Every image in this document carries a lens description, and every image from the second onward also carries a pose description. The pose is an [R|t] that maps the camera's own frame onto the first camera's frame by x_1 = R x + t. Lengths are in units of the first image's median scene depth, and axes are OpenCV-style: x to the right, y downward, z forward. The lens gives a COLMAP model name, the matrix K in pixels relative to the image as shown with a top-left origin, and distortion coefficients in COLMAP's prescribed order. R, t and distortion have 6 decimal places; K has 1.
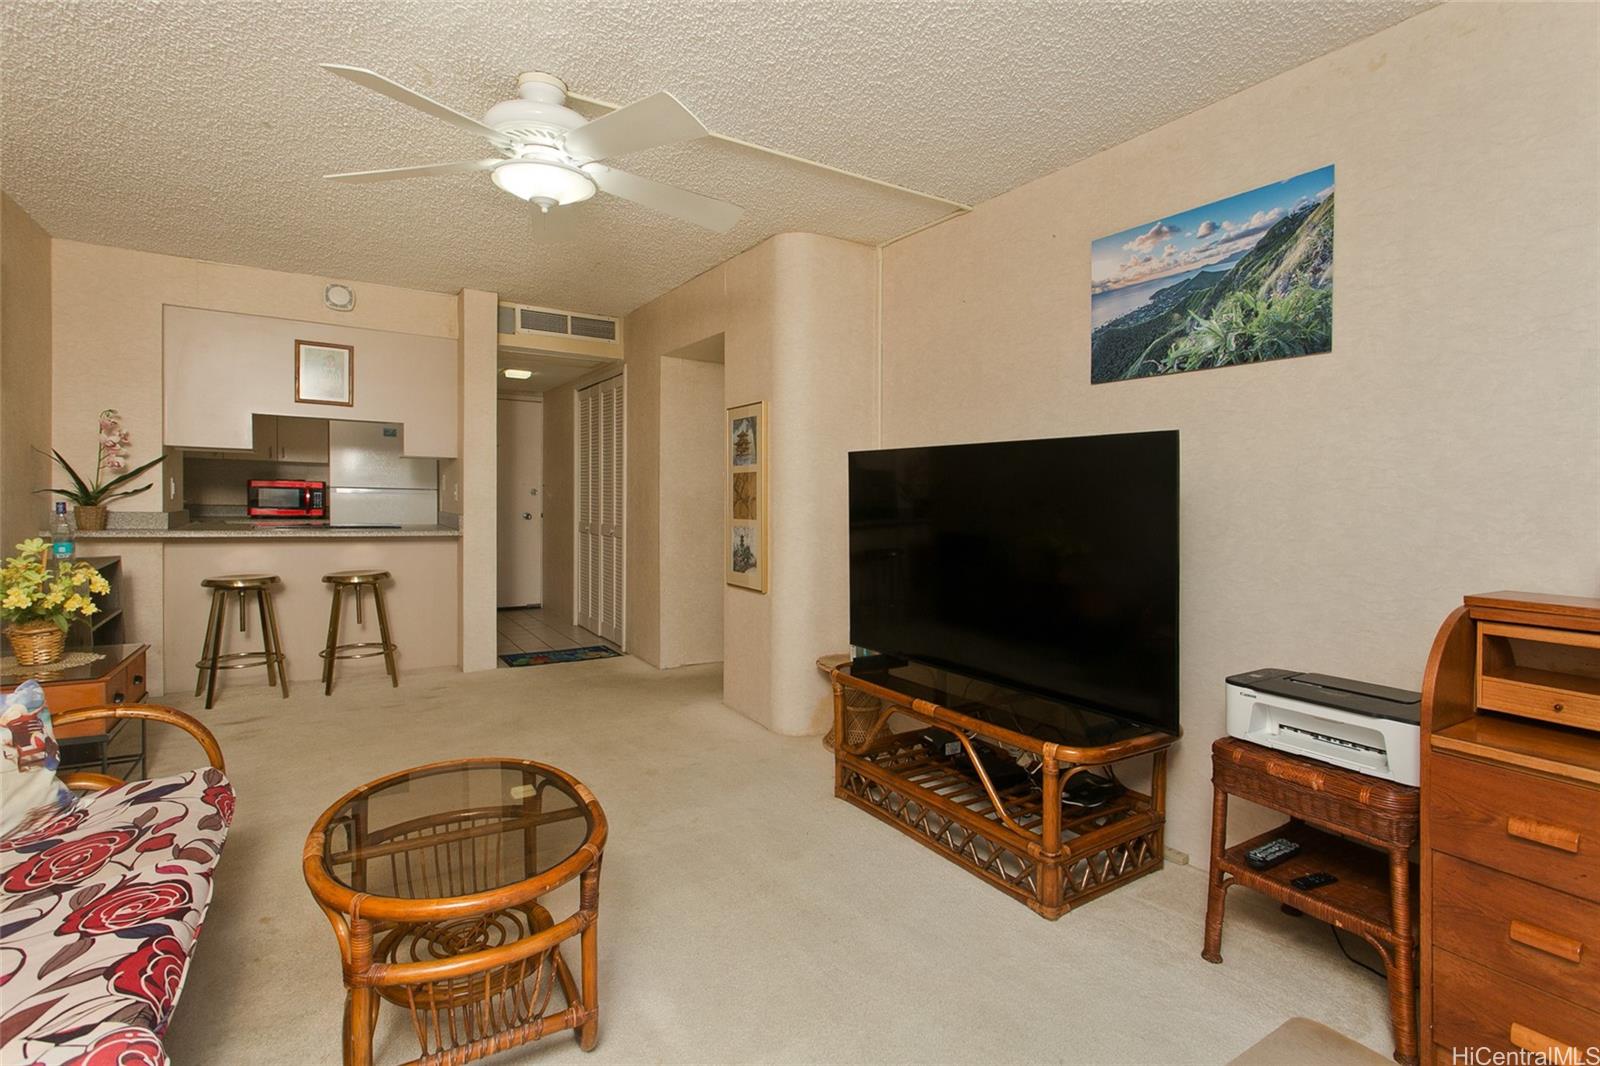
lens RADIAL K [[750.0, 0, 769.6], [0, 750.0, 500.4], [0, 0, 1]] dist [0.007196, 0.000907]
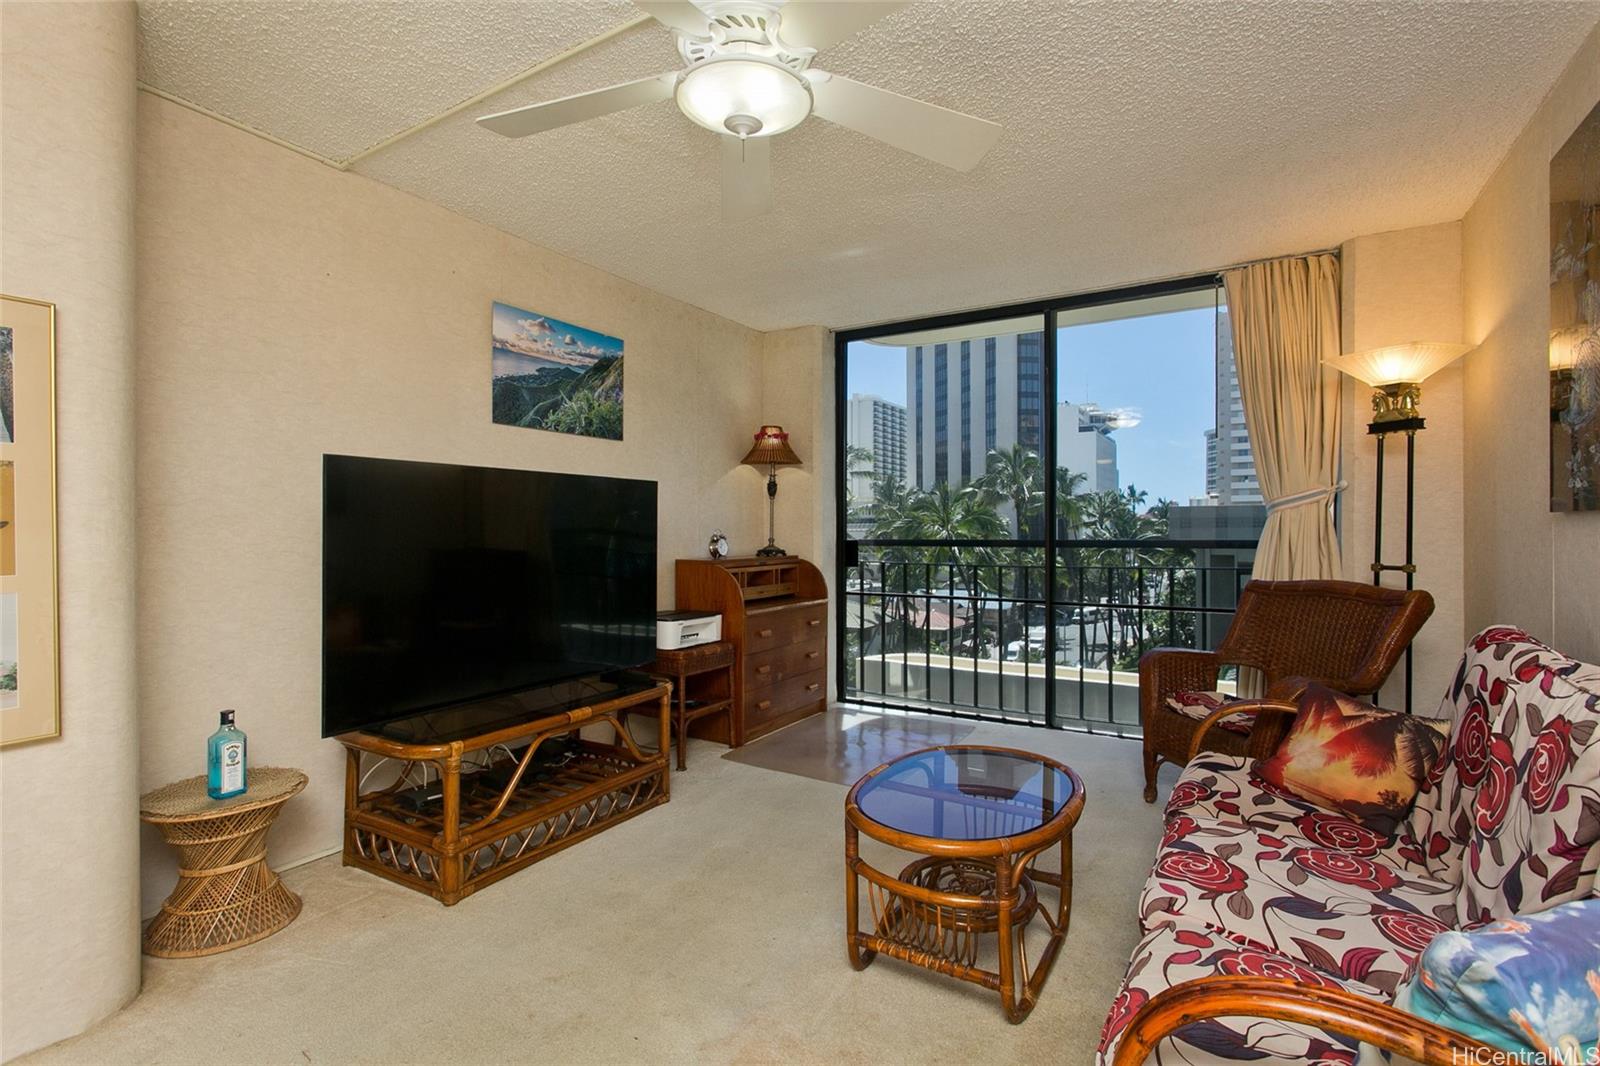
lens RADIAL K [[750.0, 0, 789.1], [0, 750.0, 545.8], [0, 0, 1]] dist [0.007196, 0.000907]
pose [[-0.454590, -0.040954, 0.889759, -0.969873], [-0.007639, 0.999085, 0.042083, -0.015765], [-0.890668, 0.012334, -0.454486, 1.291316]]
